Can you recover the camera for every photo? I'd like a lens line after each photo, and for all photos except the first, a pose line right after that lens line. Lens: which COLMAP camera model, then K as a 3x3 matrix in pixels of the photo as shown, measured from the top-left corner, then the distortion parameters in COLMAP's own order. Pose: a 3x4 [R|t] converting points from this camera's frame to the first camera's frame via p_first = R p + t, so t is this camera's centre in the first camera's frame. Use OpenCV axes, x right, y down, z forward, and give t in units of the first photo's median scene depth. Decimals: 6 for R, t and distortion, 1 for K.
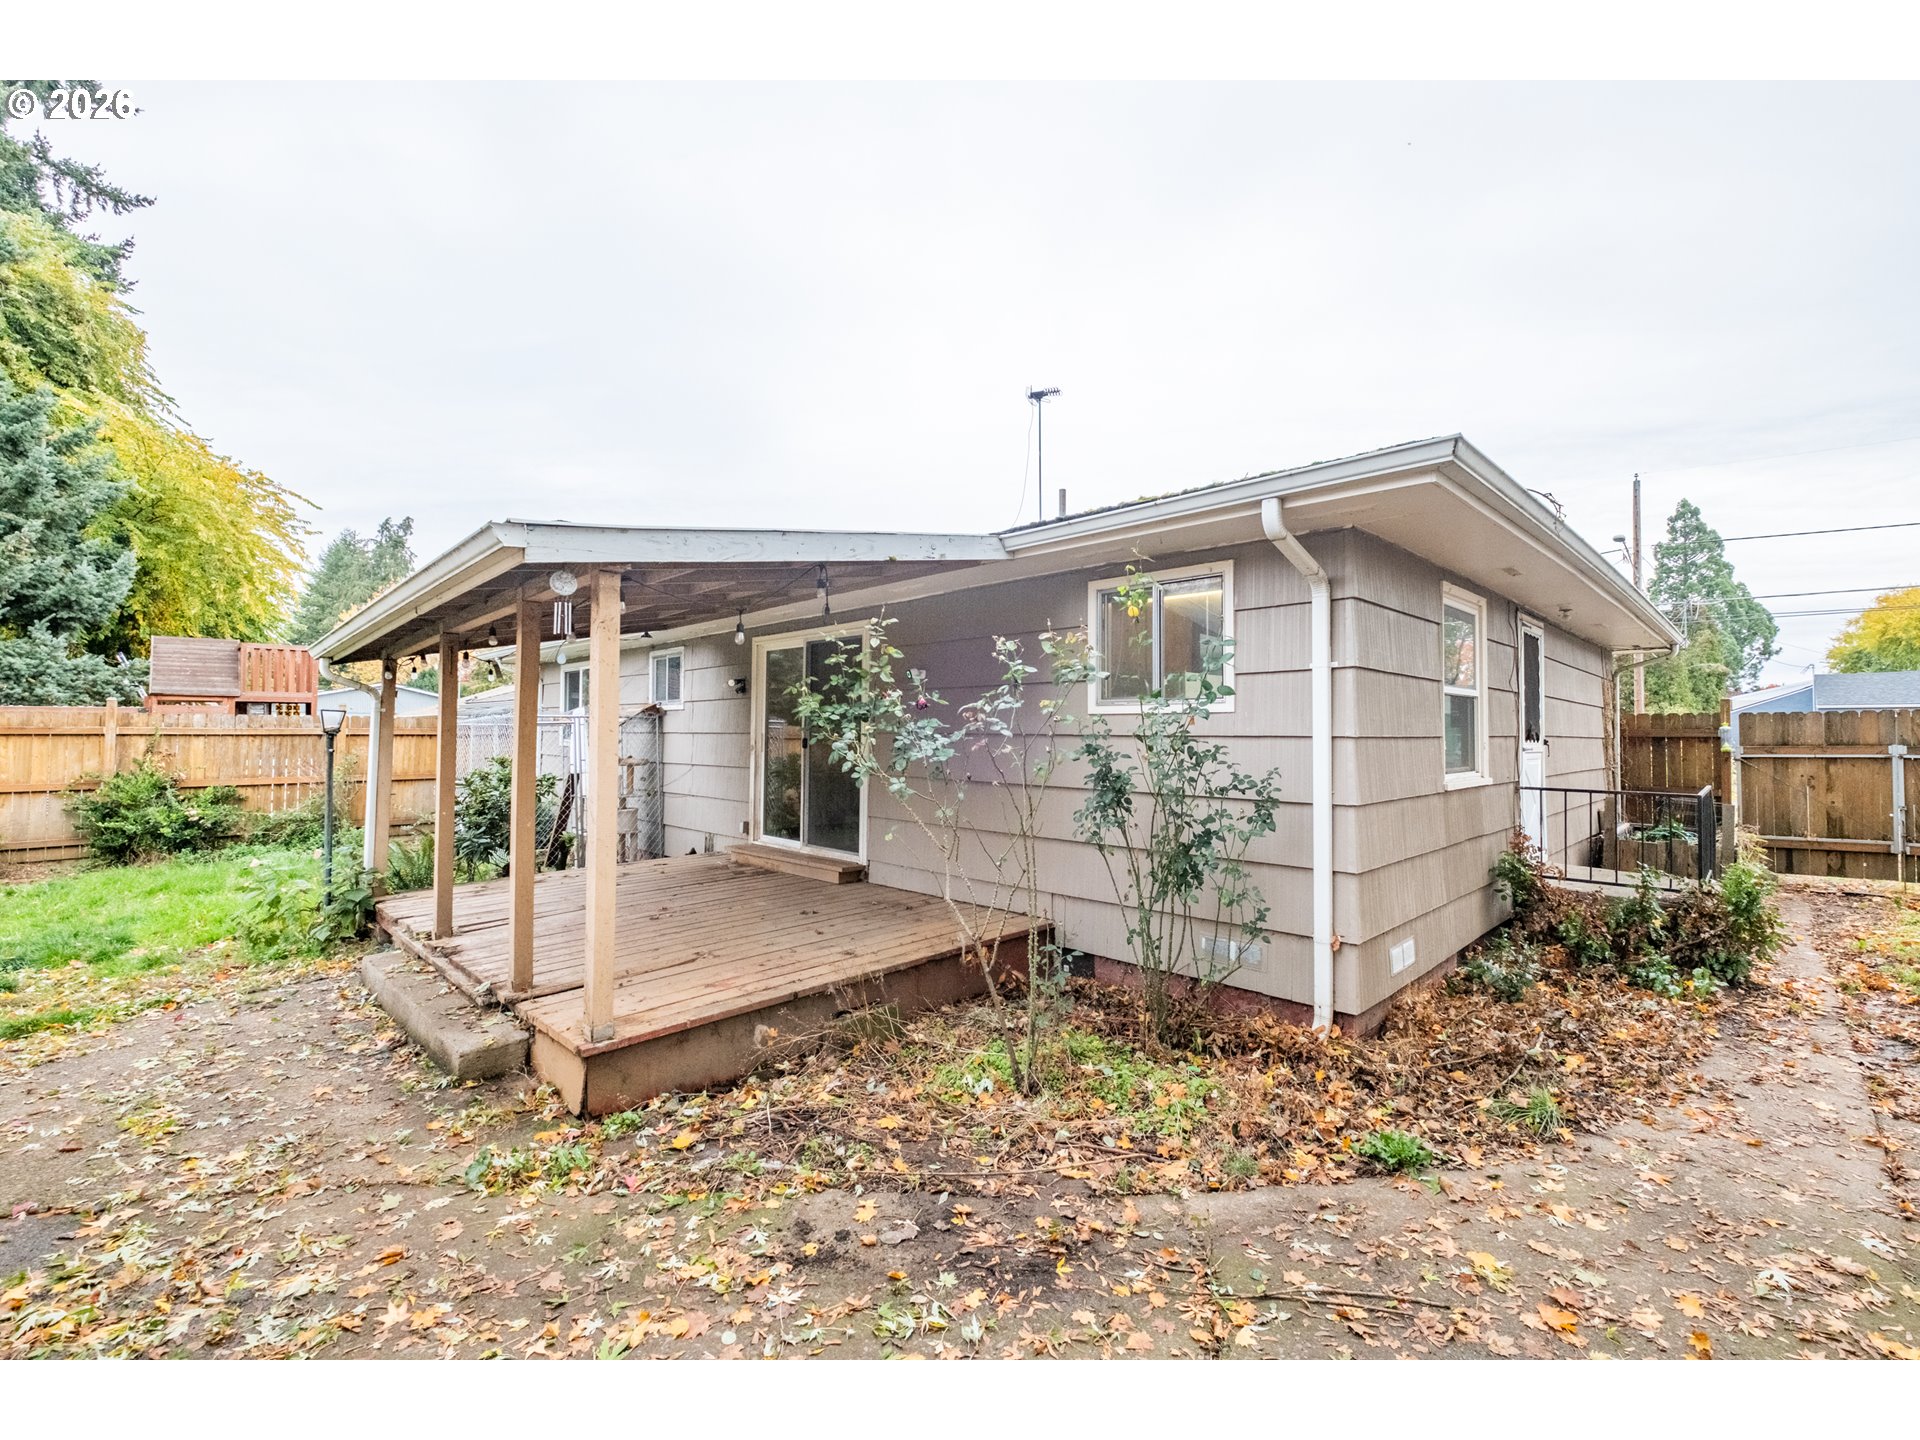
lens RADIAL K [[817.0, 0, 953.6], [0, 817.0, 716.7], [0, 0, 1]] dist [0.001695, -0.005660]
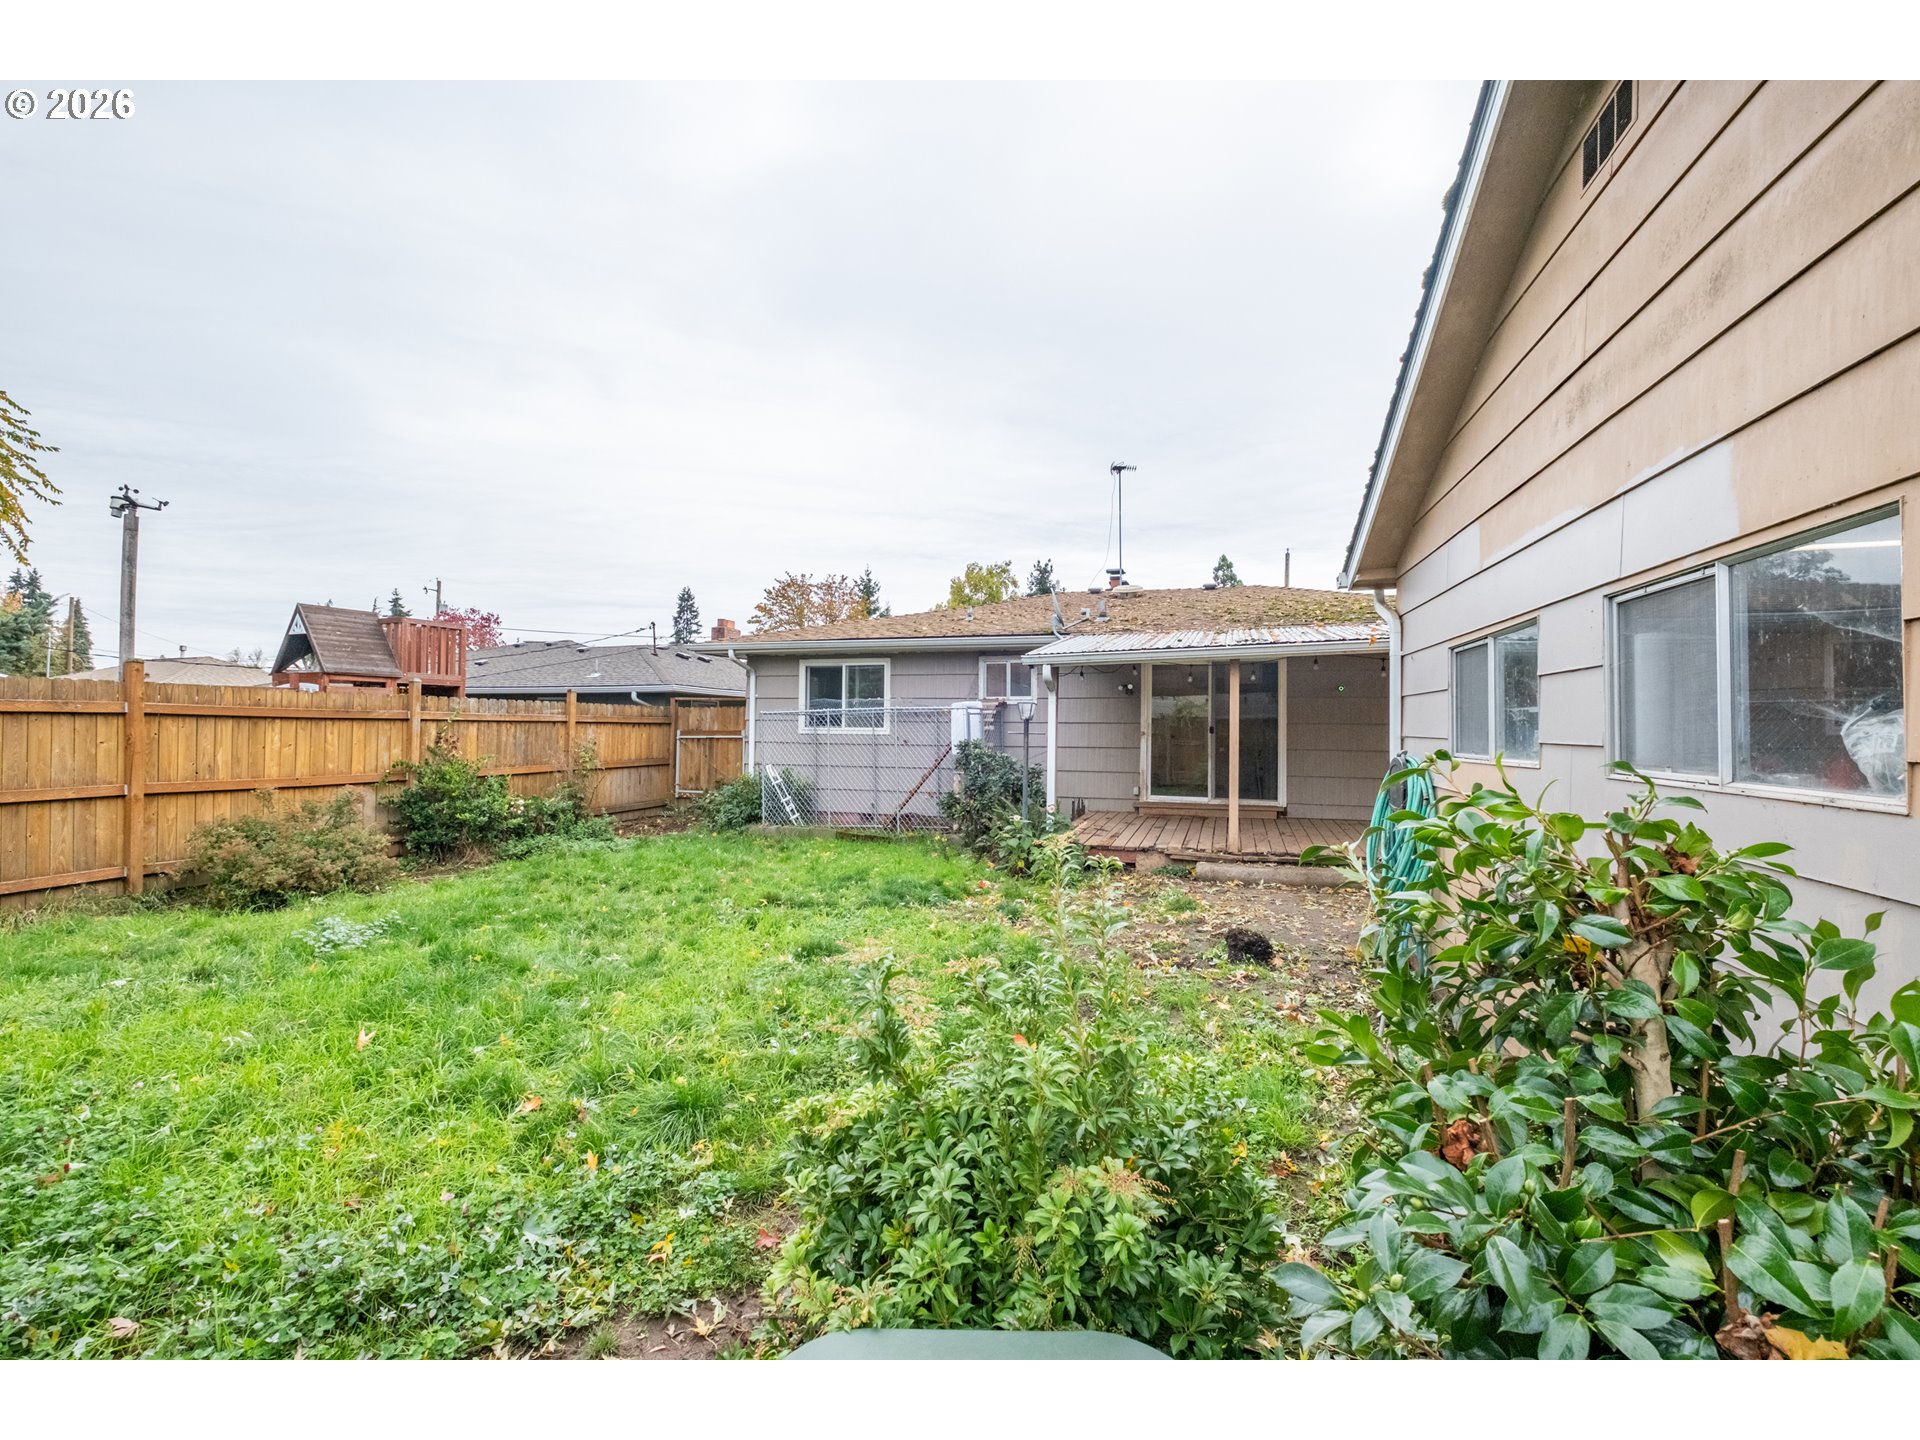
lens RADIAL K [[817.0, 0, 953.6], [0, 817.0, 716.7], [0, 0, 1]] dist [0.001695, -0.005660]
pose [[0.889304, 0.009424, 0.457219, -0.791504], [-0.013462, 0.999894, 0.005575, 0.004607], [-0.457118, -0.011112, 0.889337, -0.061348]]
